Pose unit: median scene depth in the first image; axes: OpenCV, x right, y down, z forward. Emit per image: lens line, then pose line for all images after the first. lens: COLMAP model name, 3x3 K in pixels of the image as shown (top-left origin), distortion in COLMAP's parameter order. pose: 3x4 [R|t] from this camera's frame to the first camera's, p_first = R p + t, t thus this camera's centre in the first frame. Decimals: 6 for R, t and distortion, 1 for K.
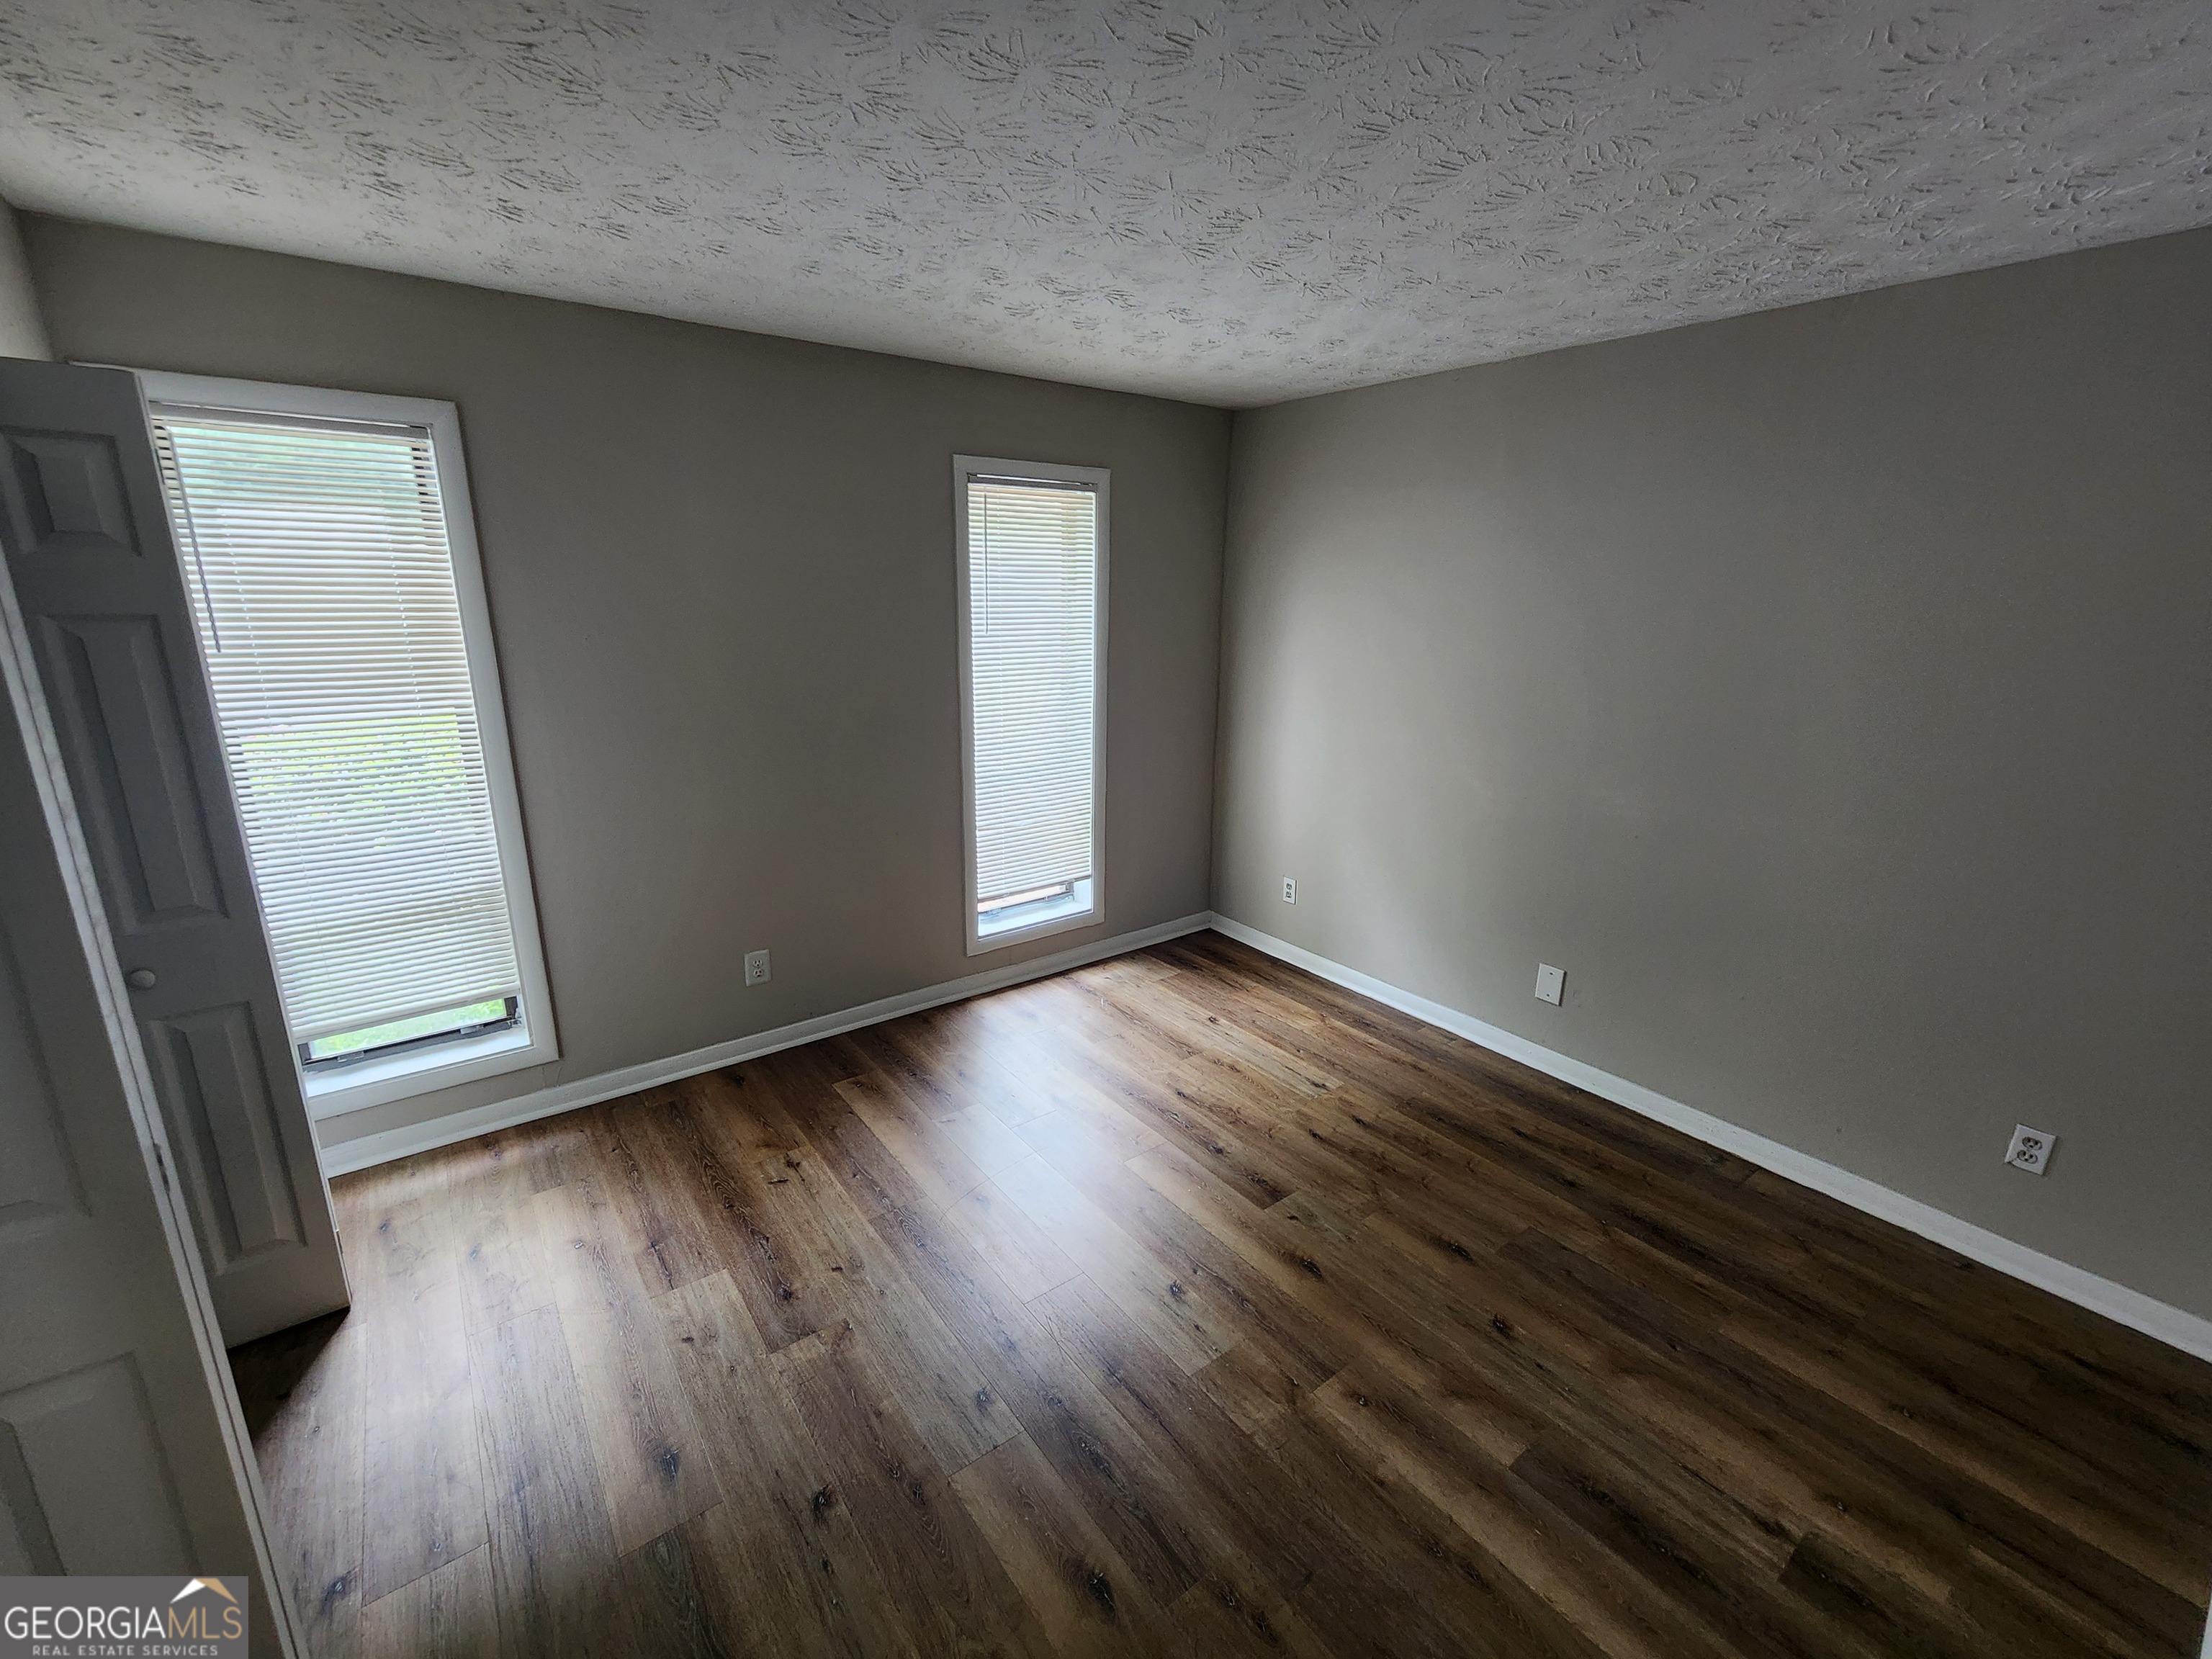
lens RADIAL K [[916.2, 0, 1109.8], [0, 916.2, 831.6], [0, 0, 1]] dist [0.001147, -0.000198]
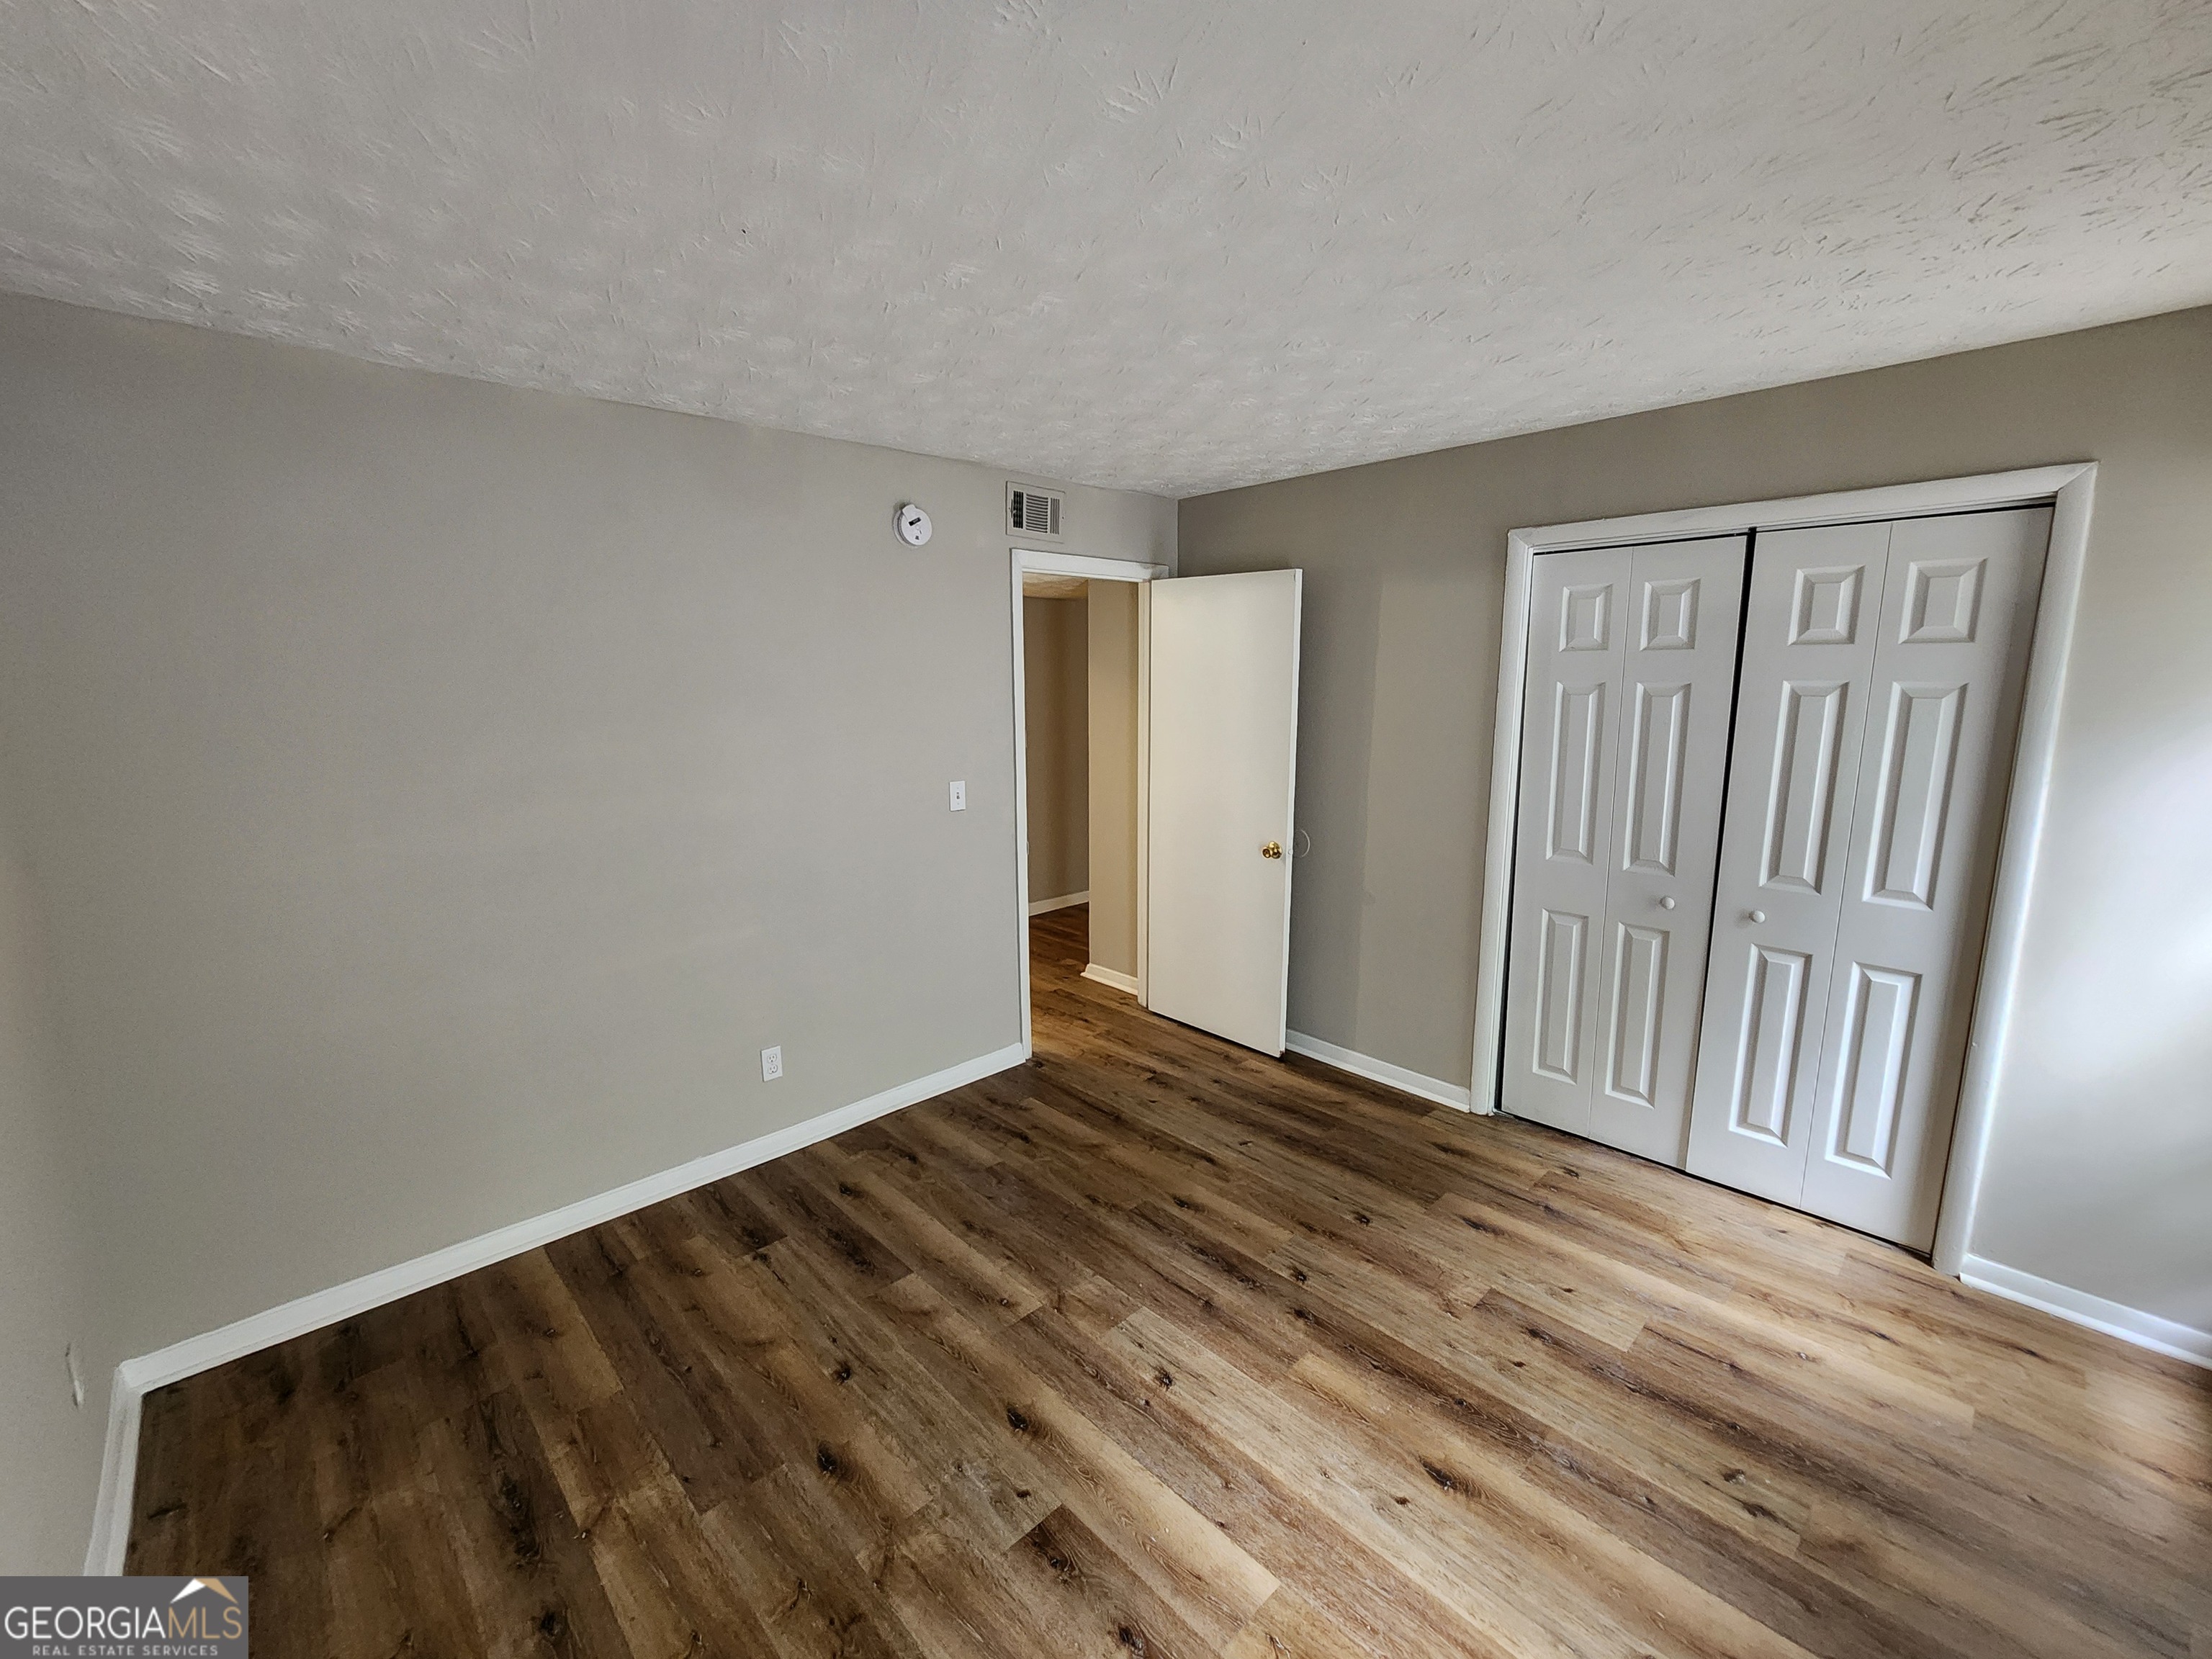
lens RADIAL K [[916.2, 0, 1104.9], [0, 916.2, 827.8], [0, 0, 1]] dist [0.001147, -0.000198]
pose [[-0.993534, 0.014095, -0.112655, 0.252173], [-0.035176, 0.905220, 0.423484, -0.456433], [0.107947, 0.424708, -0.898872, 1.730410]]
